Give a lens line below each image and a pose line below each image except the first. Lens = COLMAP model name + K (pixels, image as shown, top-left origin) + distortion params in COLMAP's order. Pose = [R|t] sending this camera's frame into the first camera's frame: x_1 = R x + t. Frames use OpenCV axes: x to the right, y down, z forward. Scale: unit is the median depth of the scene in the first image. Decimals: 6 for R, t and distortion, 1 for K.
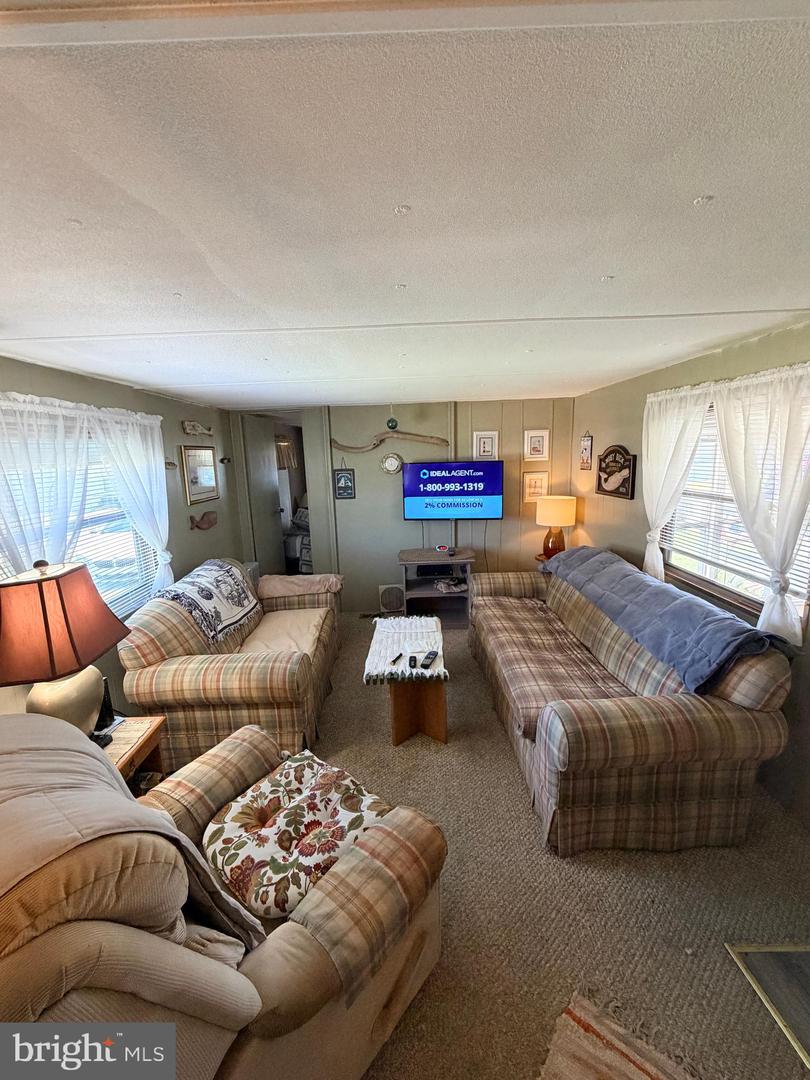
lens RADIAL K [[440.2, 0, 399.6], [0, 440.2, 535.2], [0, 0, 1]] dist [-0.001320, 0.000073]
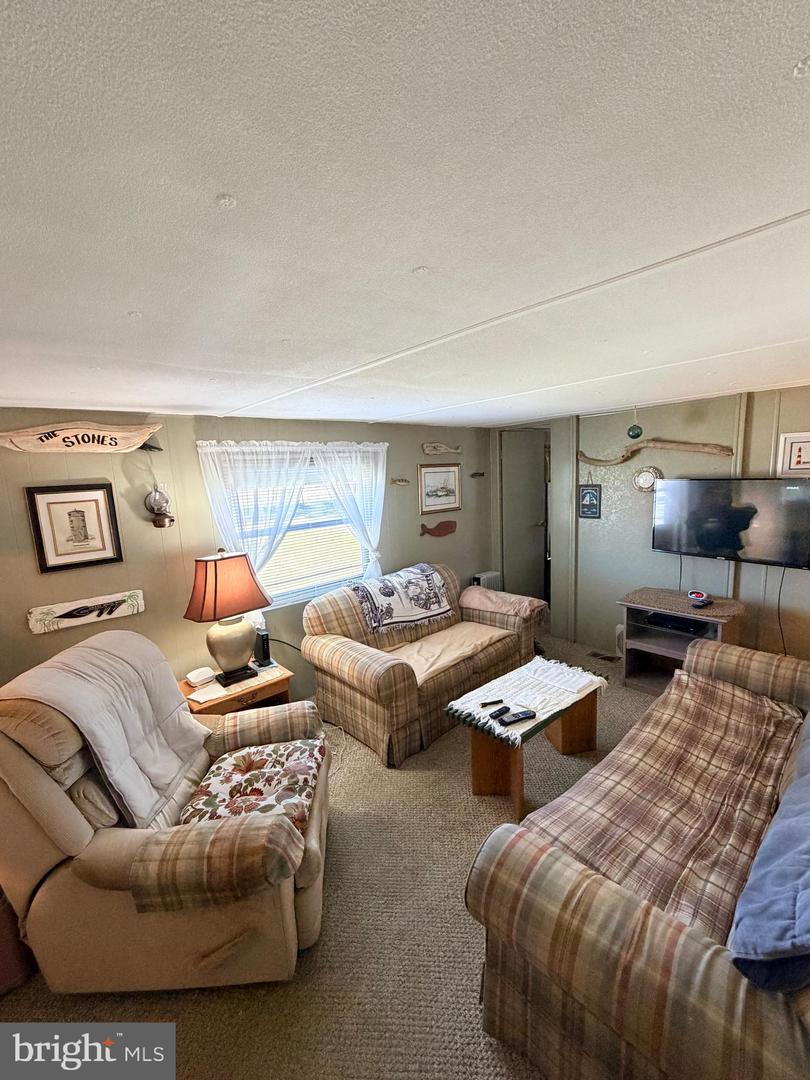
lens RADIAL K [[440.2, 0, 411.9], [0, 440.2, 537.1], [0, 0, 1]] dist [-0.001320, 0.000073]
pose [[0.680516, 0.107511, -0.724803, 0.494565], [-0.110194, 0.992944, 0.043824, -0.078664], [0.724400, 0.050046, 0.687561, 0.239687]]
